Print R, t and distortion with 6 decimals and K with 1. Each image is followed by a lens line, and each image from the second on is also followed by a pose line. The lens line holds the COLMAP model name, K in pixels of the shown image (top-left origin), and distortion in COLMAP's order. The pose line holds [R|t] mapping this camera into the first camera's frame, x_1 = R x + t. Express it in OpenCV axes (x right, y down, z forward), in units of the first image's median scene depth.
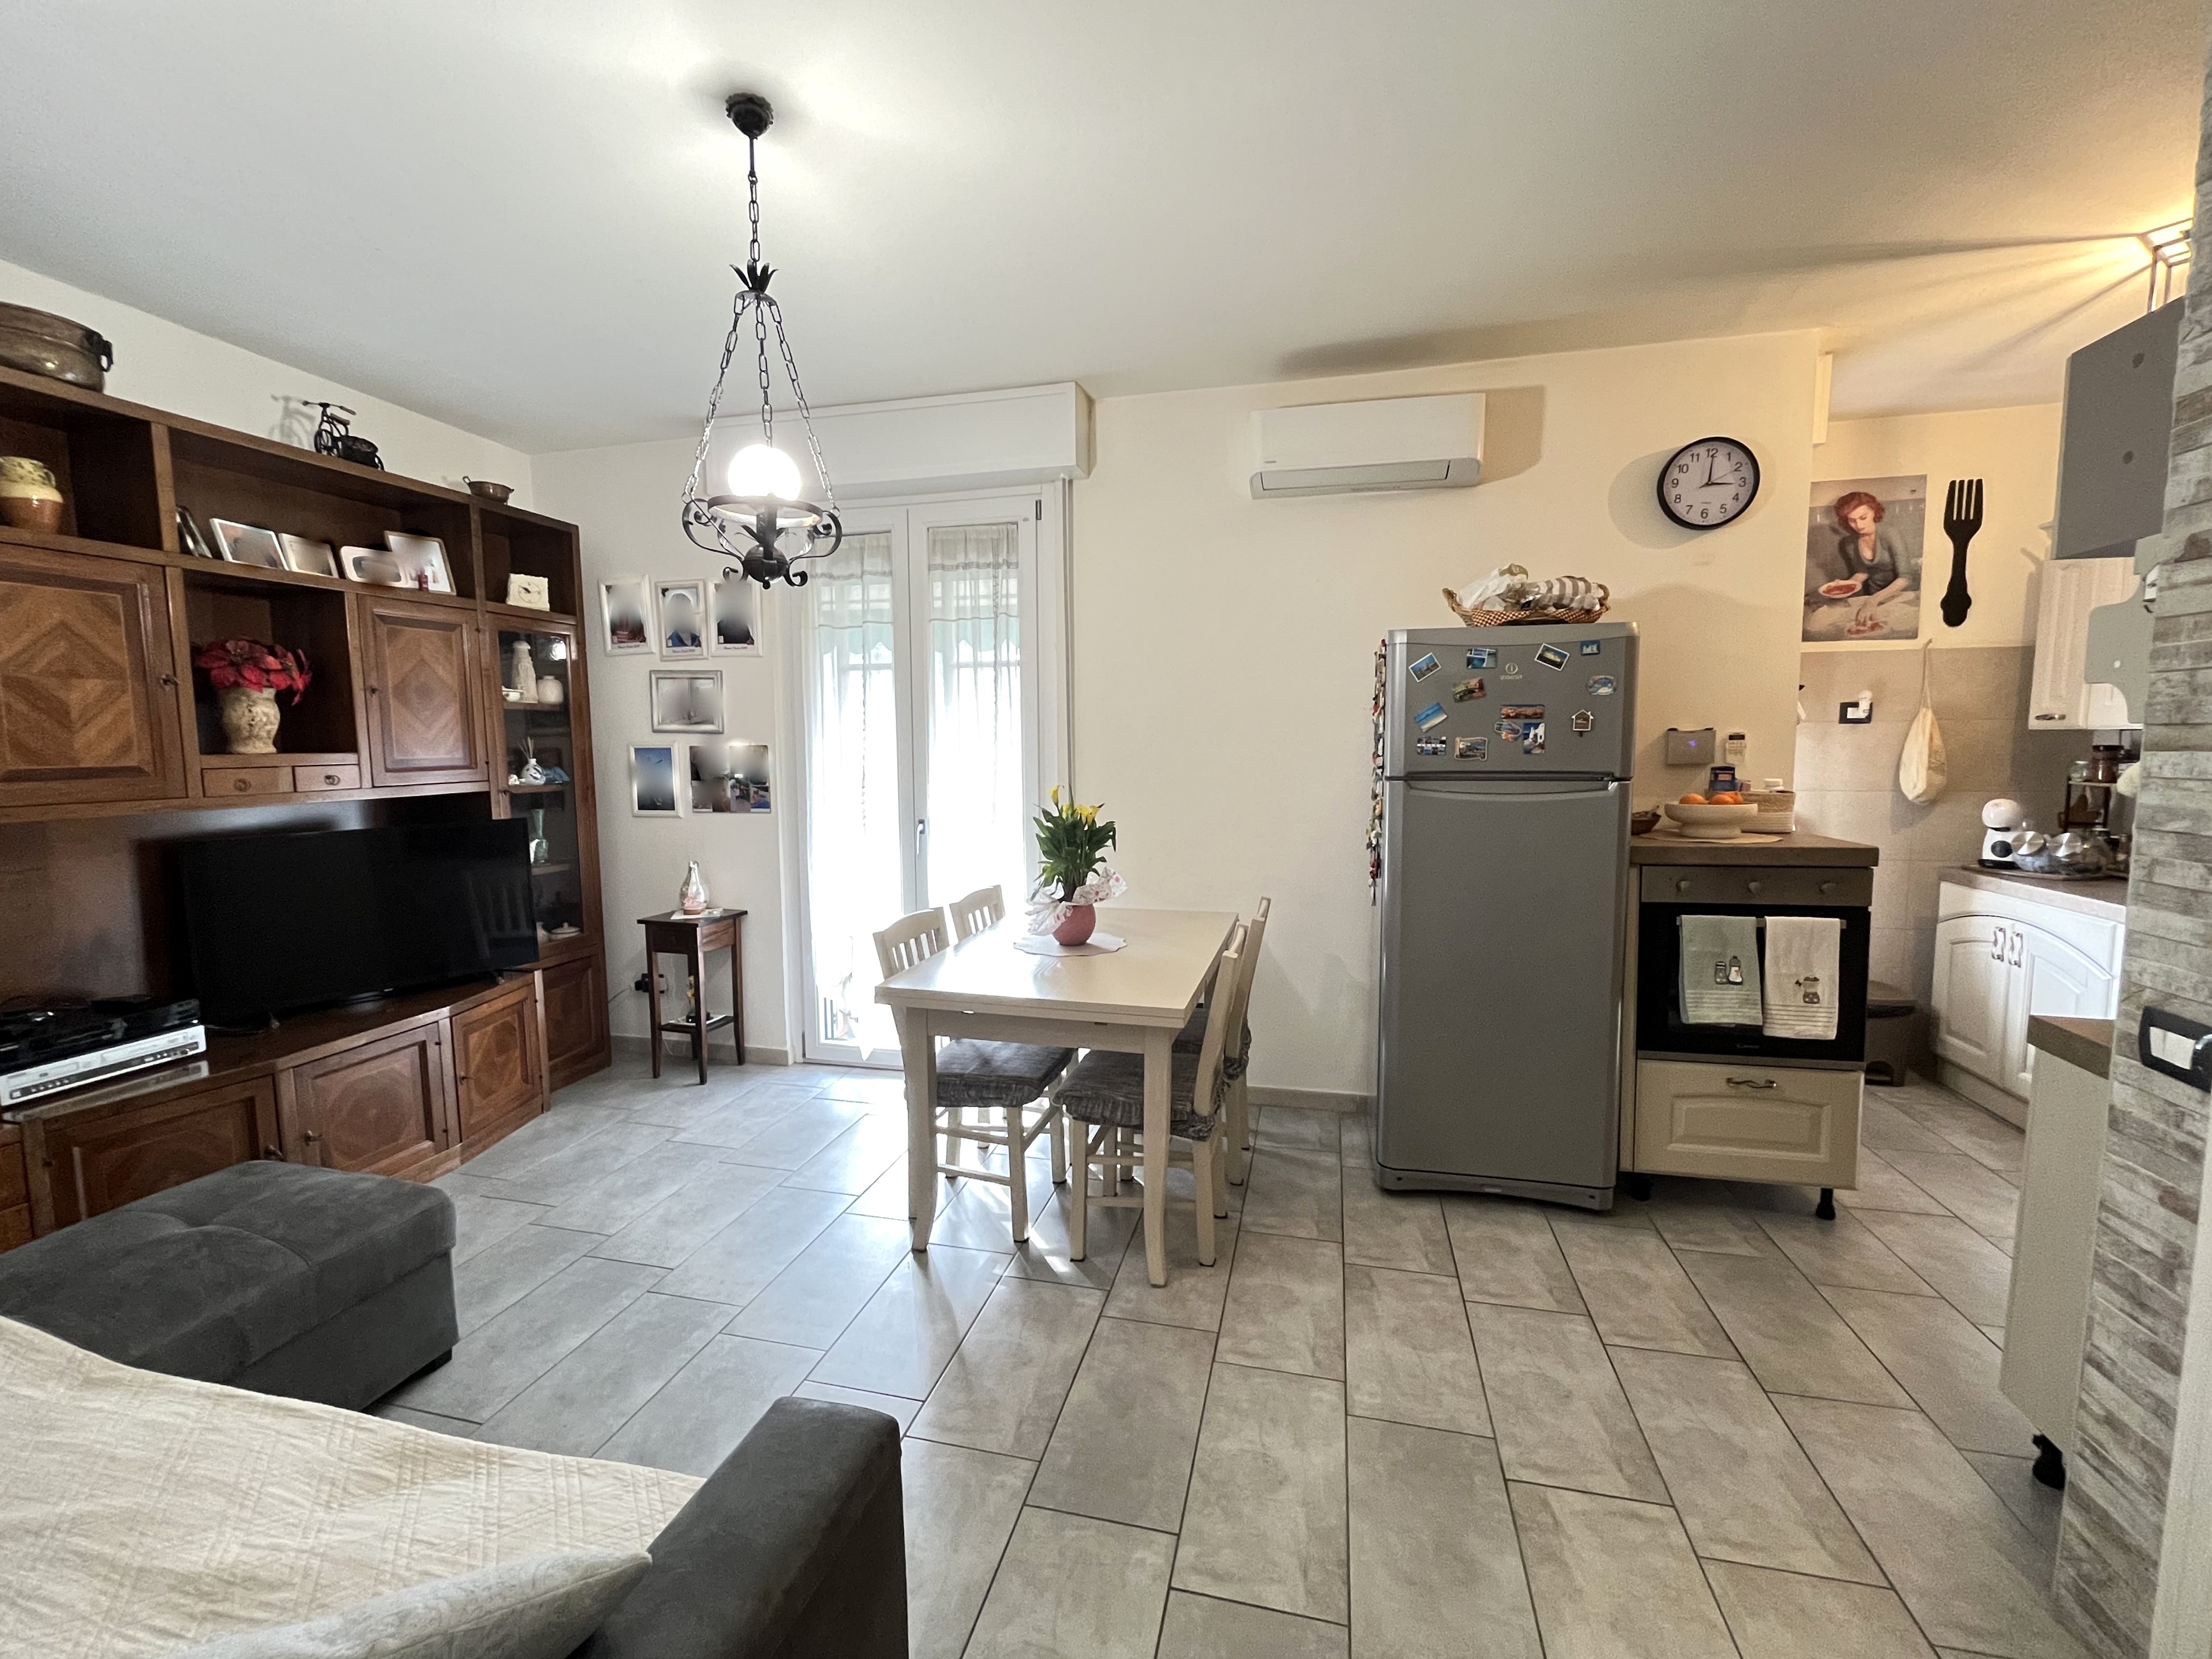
lens RADIAL K [[935.3, 0, 1105.7], [0, 935.3, 823.4], [0, 0, 1]] dist [-0.001786, -0.000976]
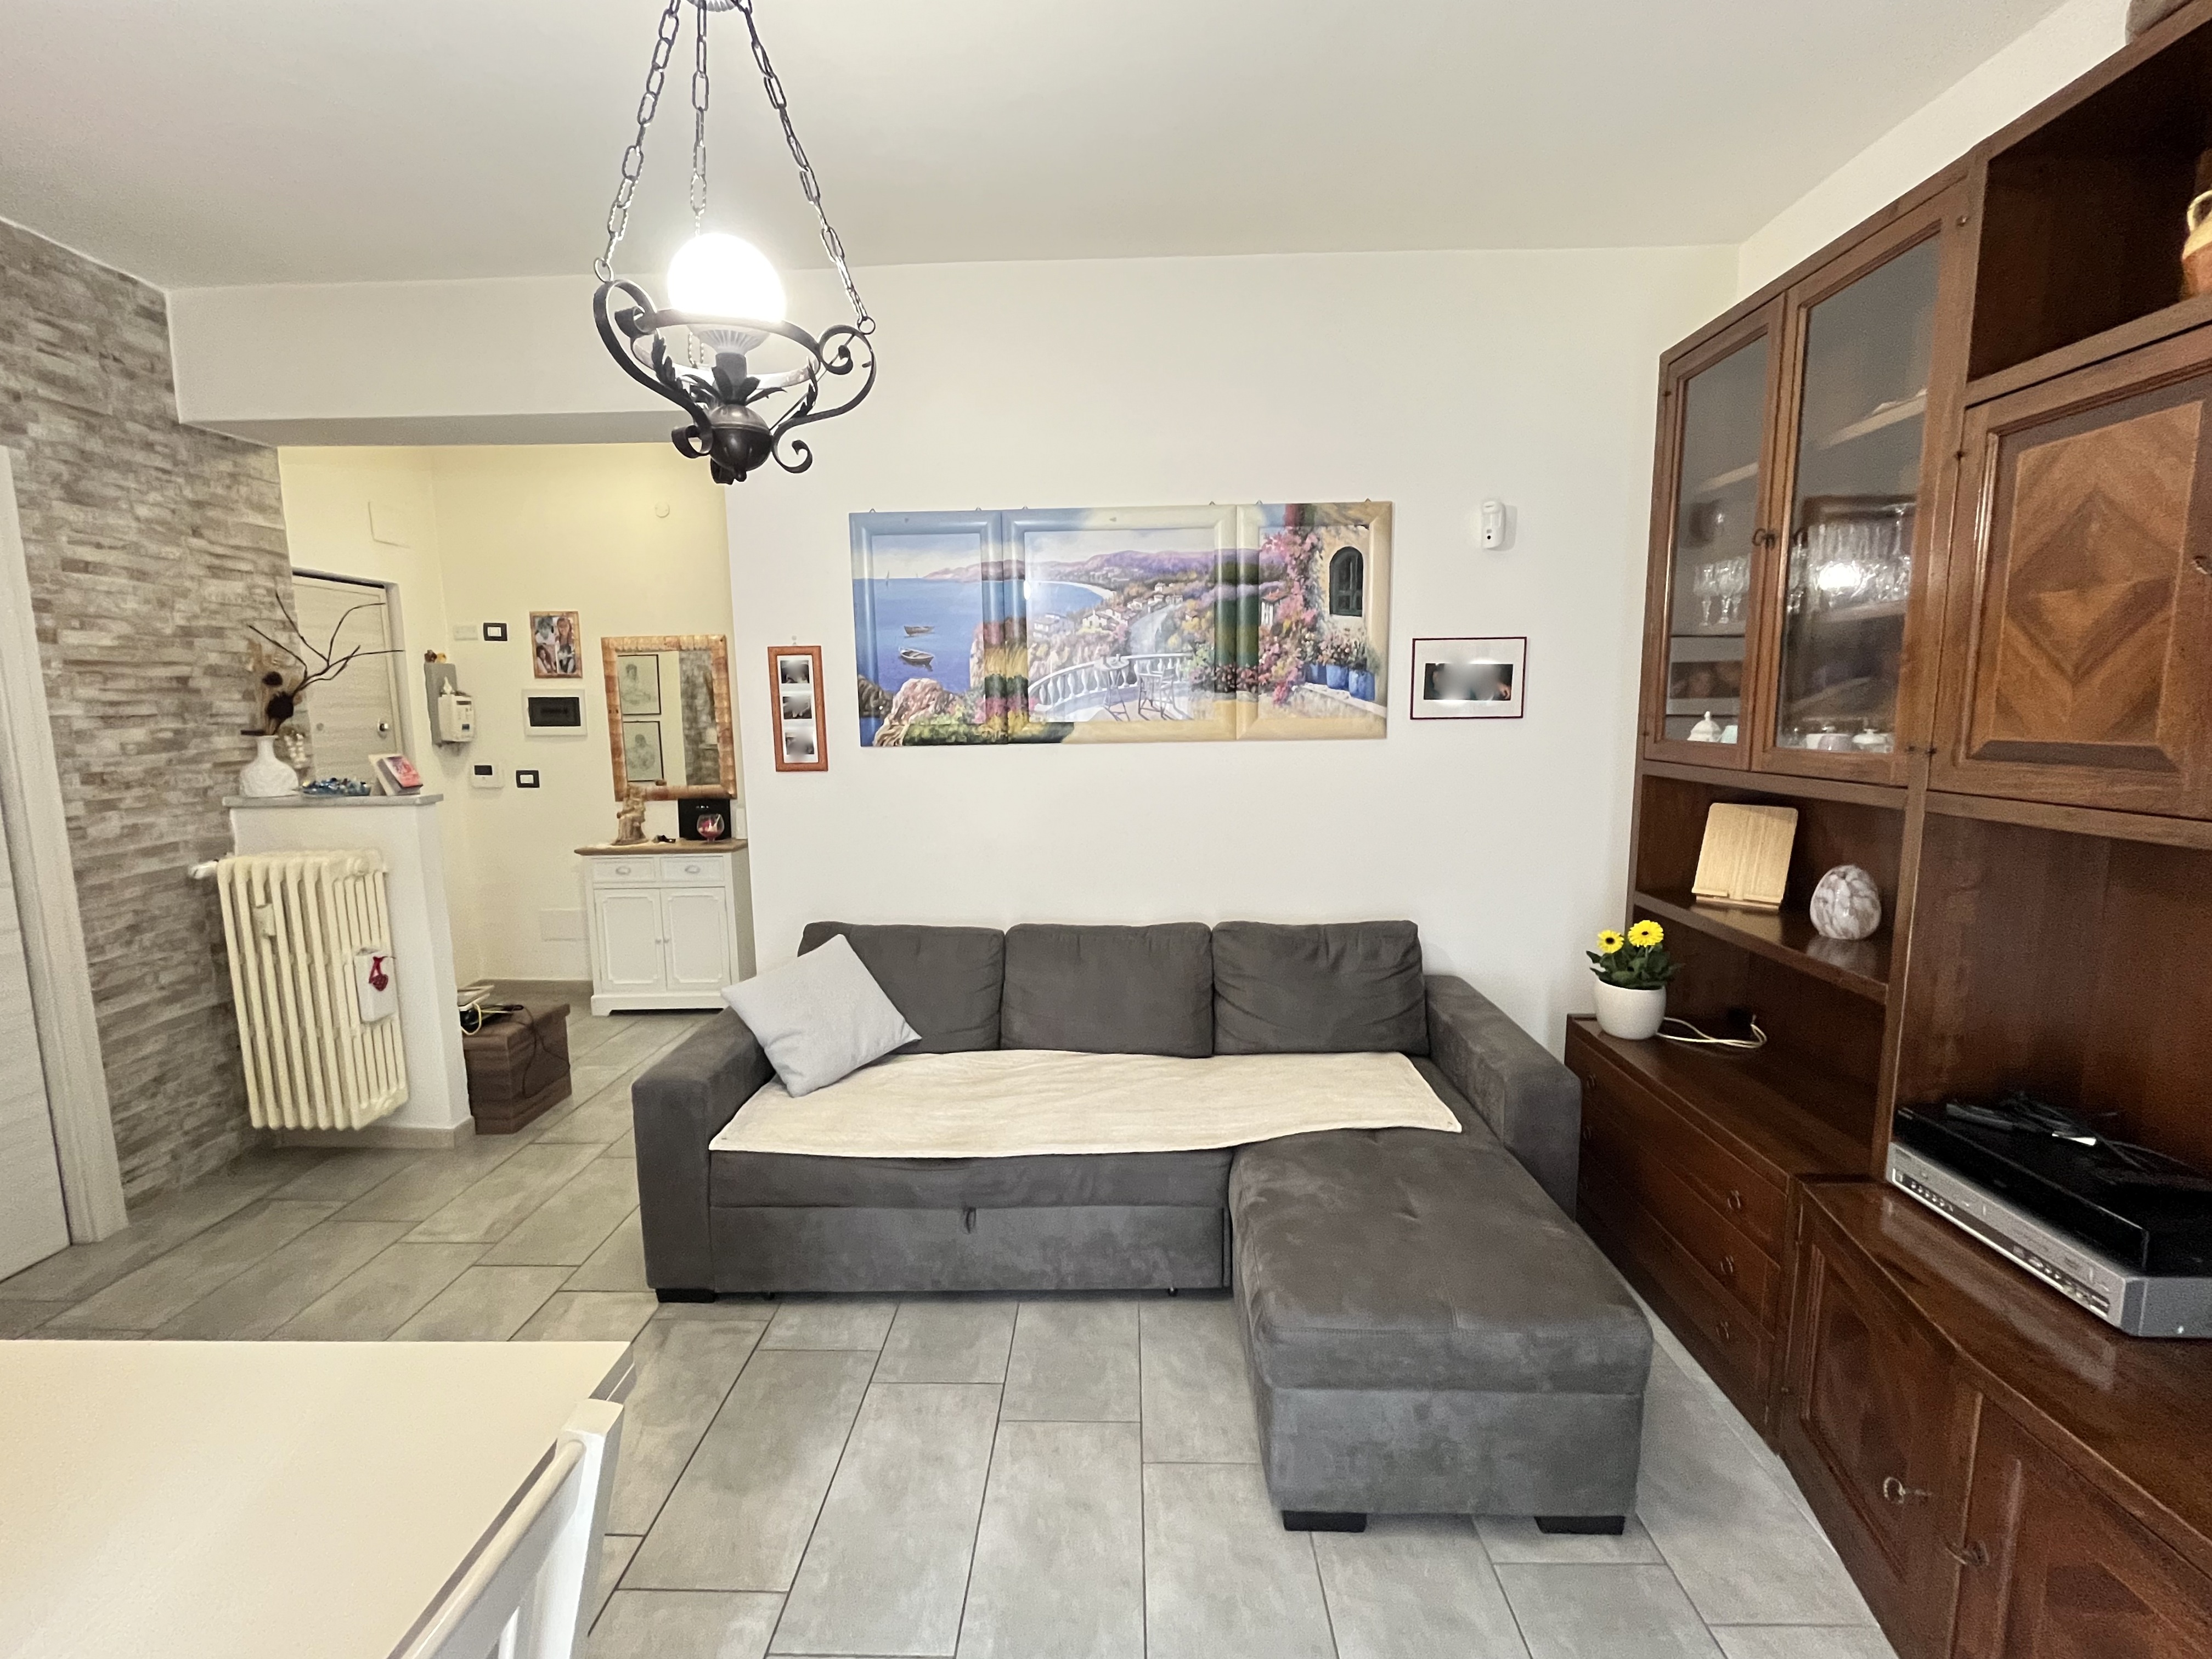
lens RADIAL K [[935.3, 0, 1105.7], [0, 935.3, 823.4], [0, 0, 1]] dist [-0.001786, -0.000976]
pose [[-0.976202, 0.048200, -0.211440, -0.306368], [0.002088, 0.977031, 0.213085, -0.107095], [0.216855, 0.207572, -0.953880, 1.132136]]
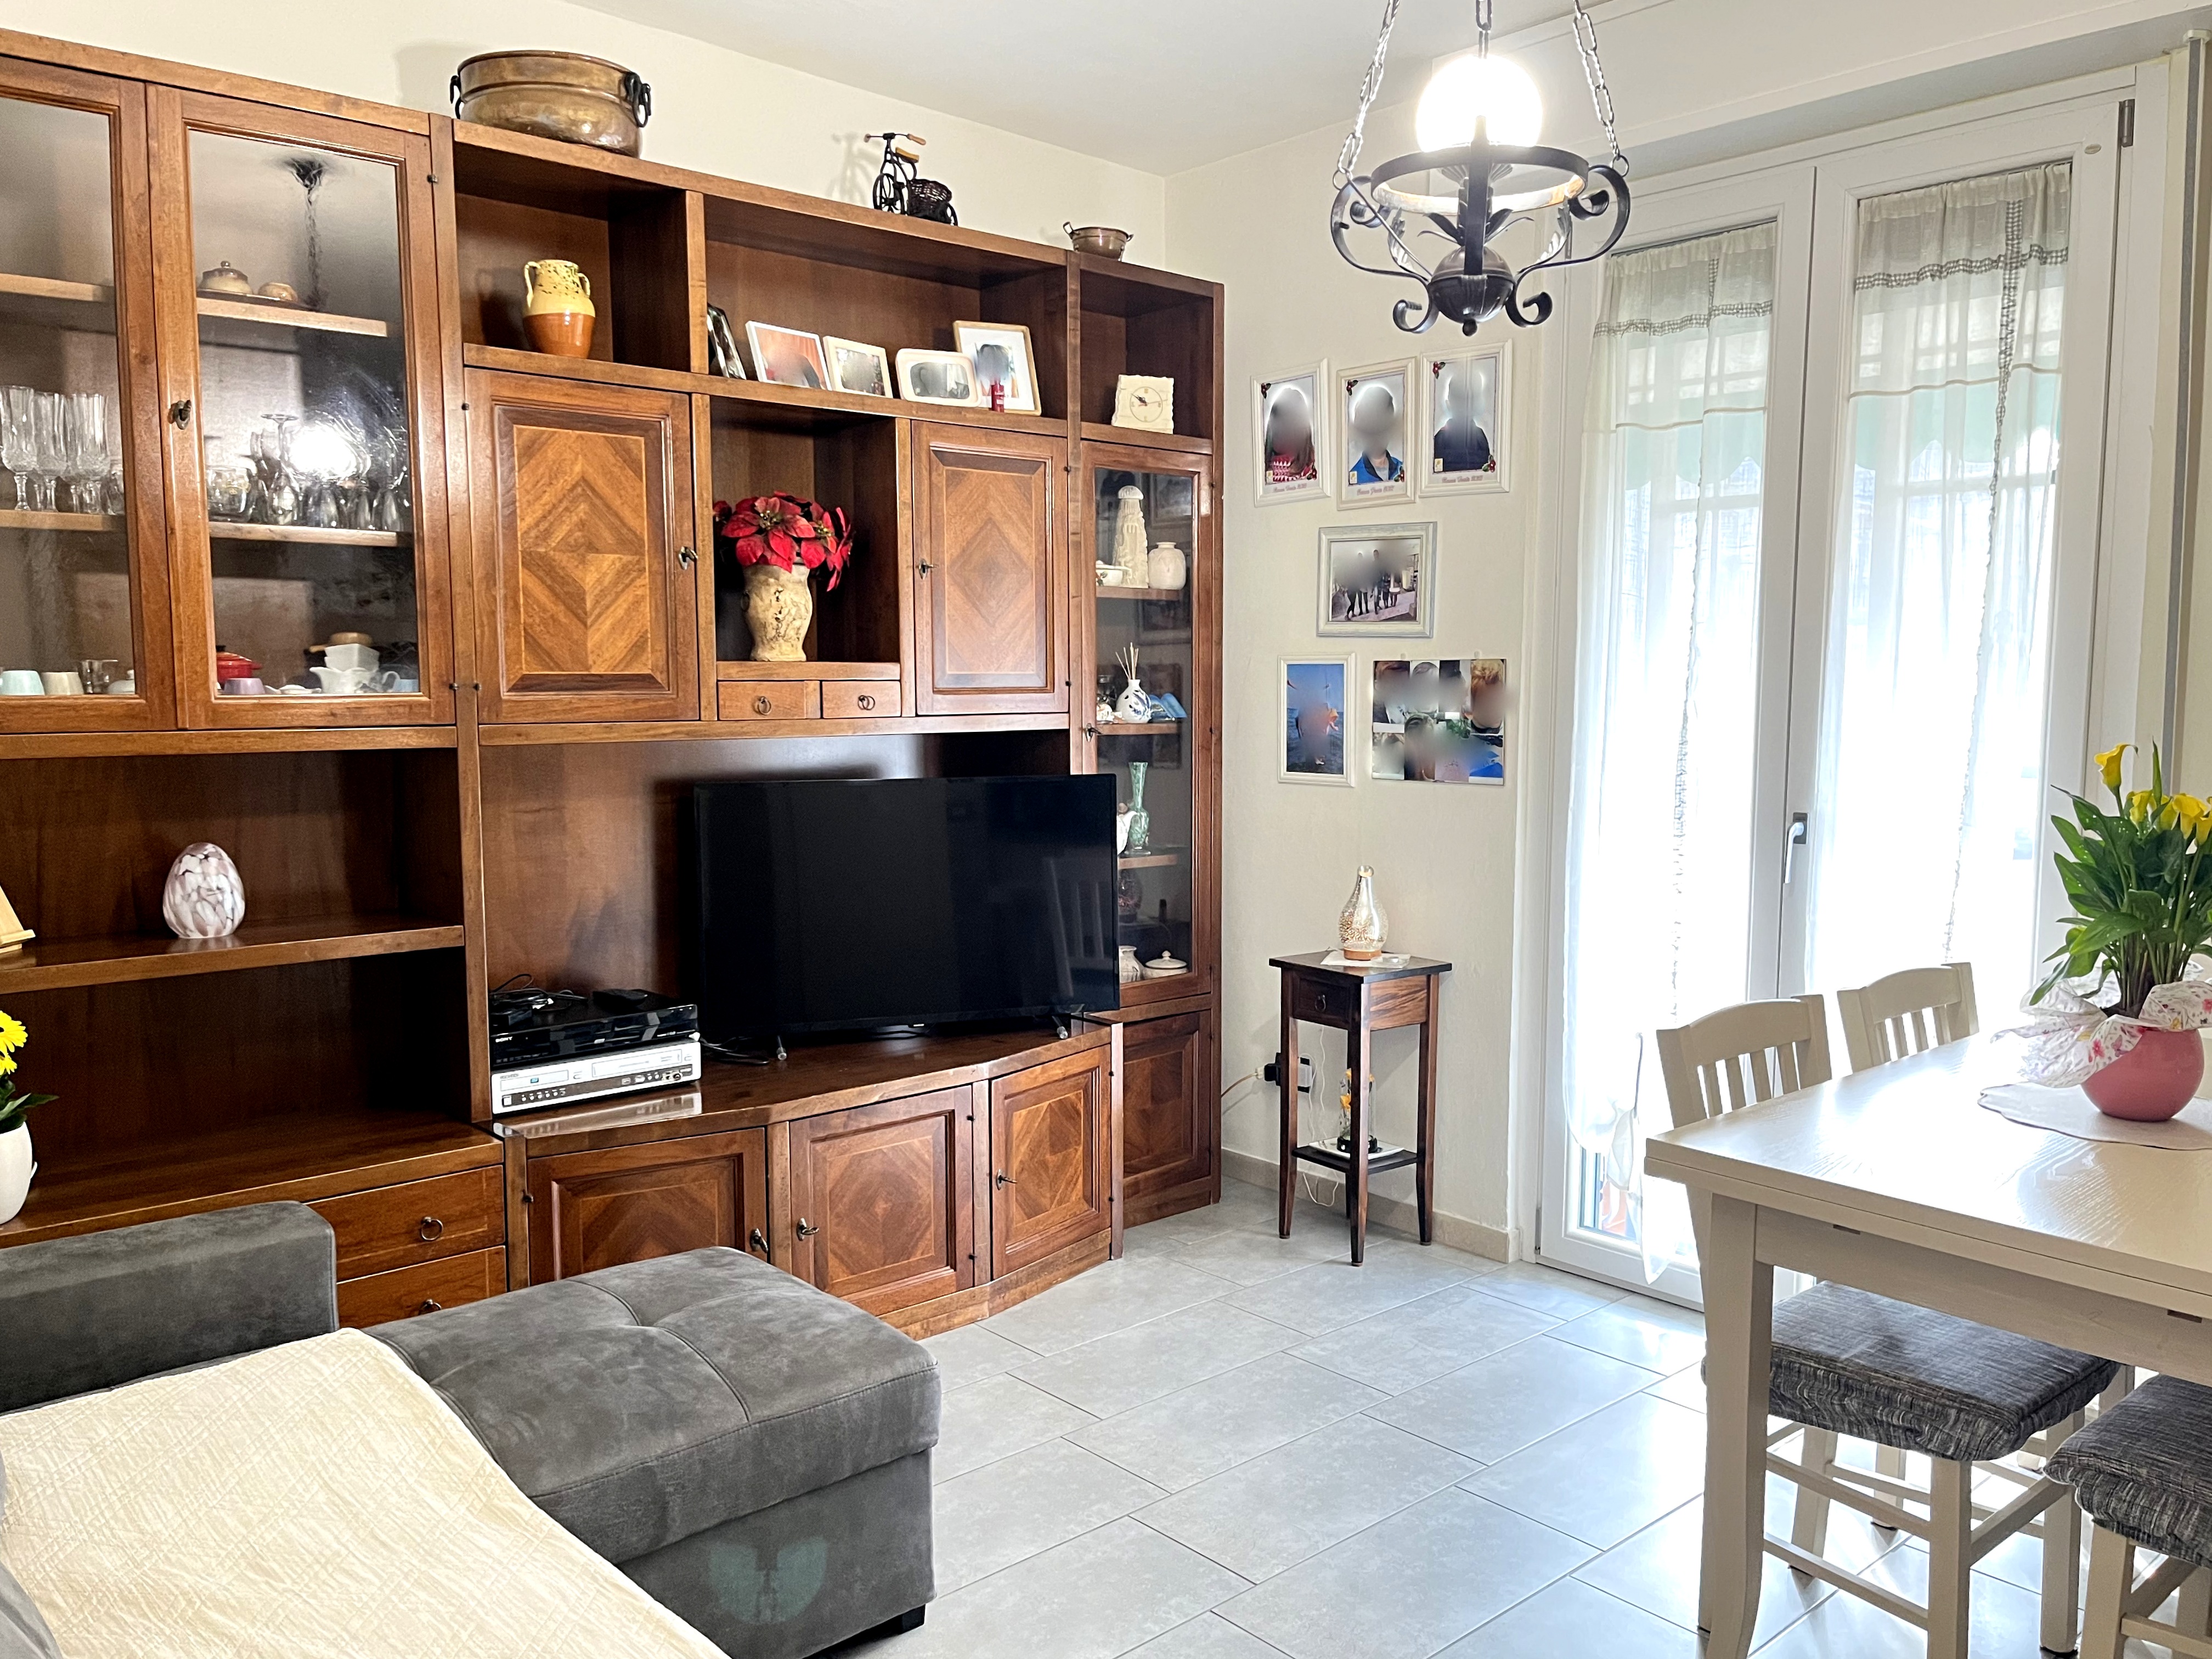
lens RADIAL K [[1739.0, 0, 1106.0], [0, 1739.0, 829.5], [0, 0, 1]] dist [0.076243, -0.104934]
pose [[0.825935, 0.060094, -0.560553, 0.019339], [-0.058432, 0.998073, 0.020903, 0.008225], [0.560728, 0.015489, 0.827855, 0.062440]]
